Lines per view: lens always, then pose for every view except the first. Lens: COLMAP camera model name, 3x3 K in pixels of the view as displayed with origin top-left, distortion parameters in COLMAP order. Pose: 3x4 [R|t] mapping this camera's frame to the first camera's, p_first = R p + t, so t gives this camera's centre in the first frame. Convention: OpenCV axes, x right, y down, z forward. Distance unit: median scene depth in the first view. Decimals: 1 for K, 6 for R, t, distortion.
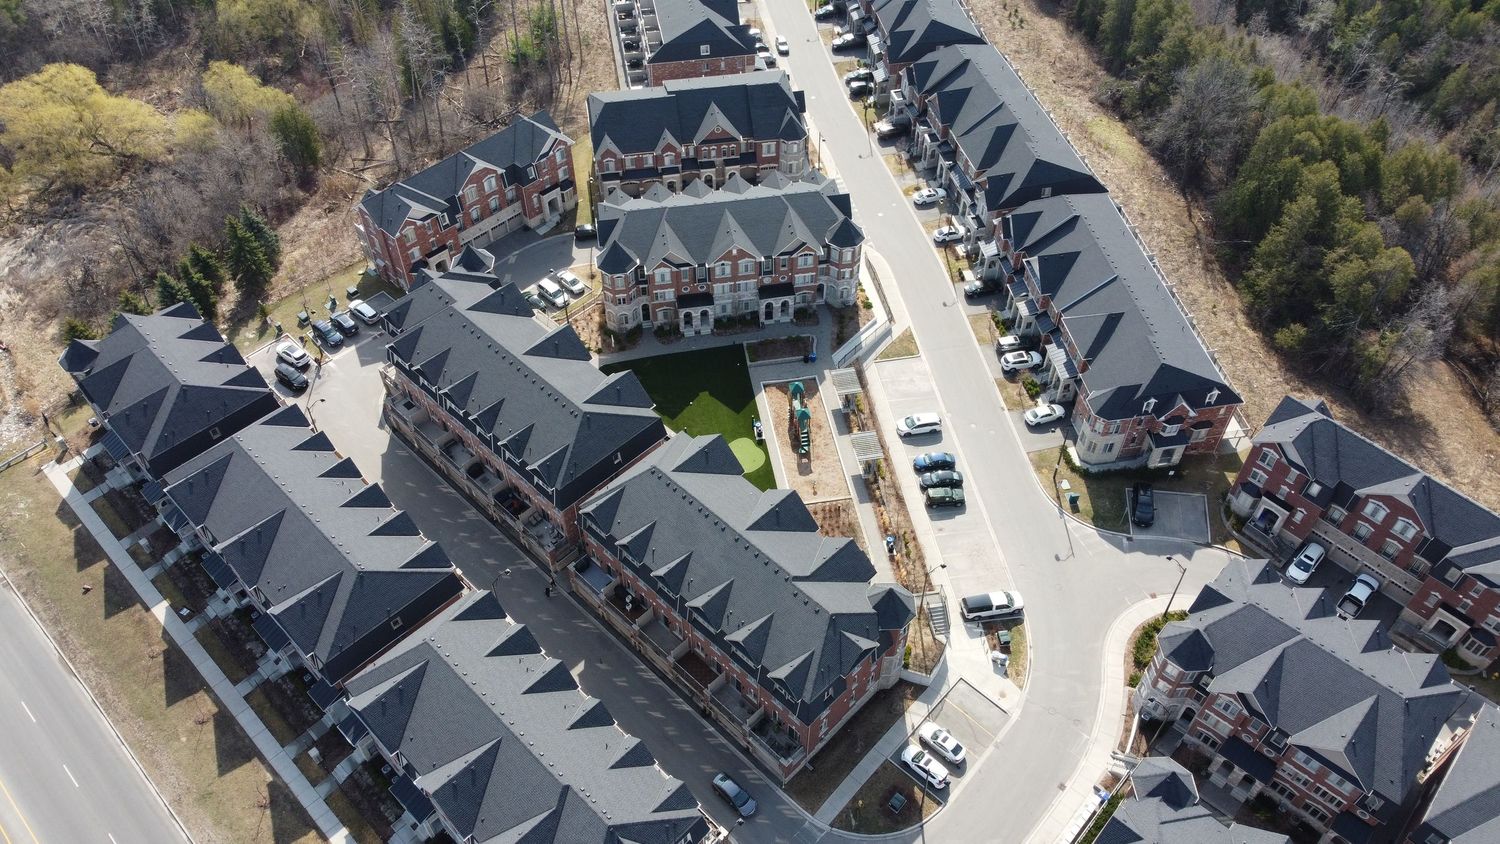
lens RADIAL K [[1136.2, 0, 743.7], [0, 1136.2, 423.5], [0, 0, 1]] dist [0.005641, -0.001691]
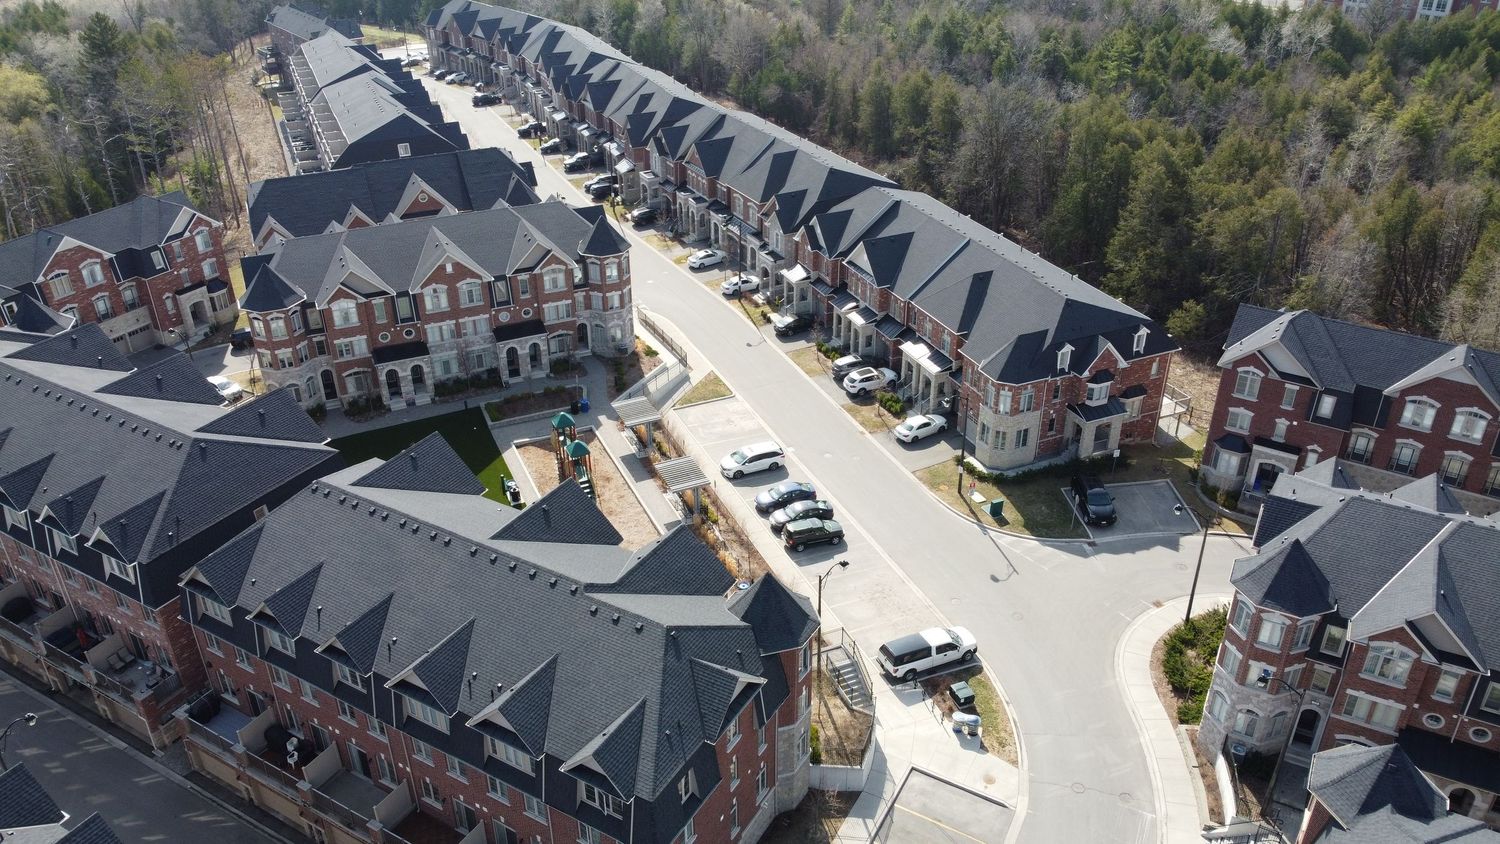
lens RADIAL K [[1136.2, 0, 743.7], [0, 1136.2, 423.5], [0, 0, 1]] dist [0.005641, -0.001691]
pose [[0.970332, -0.124344, 0.207352, 0.010834], [0.182999, 0.938202, -0.293750, 0.175400], [-0.158012, 0.322980, 0.933122, 0.350726]]
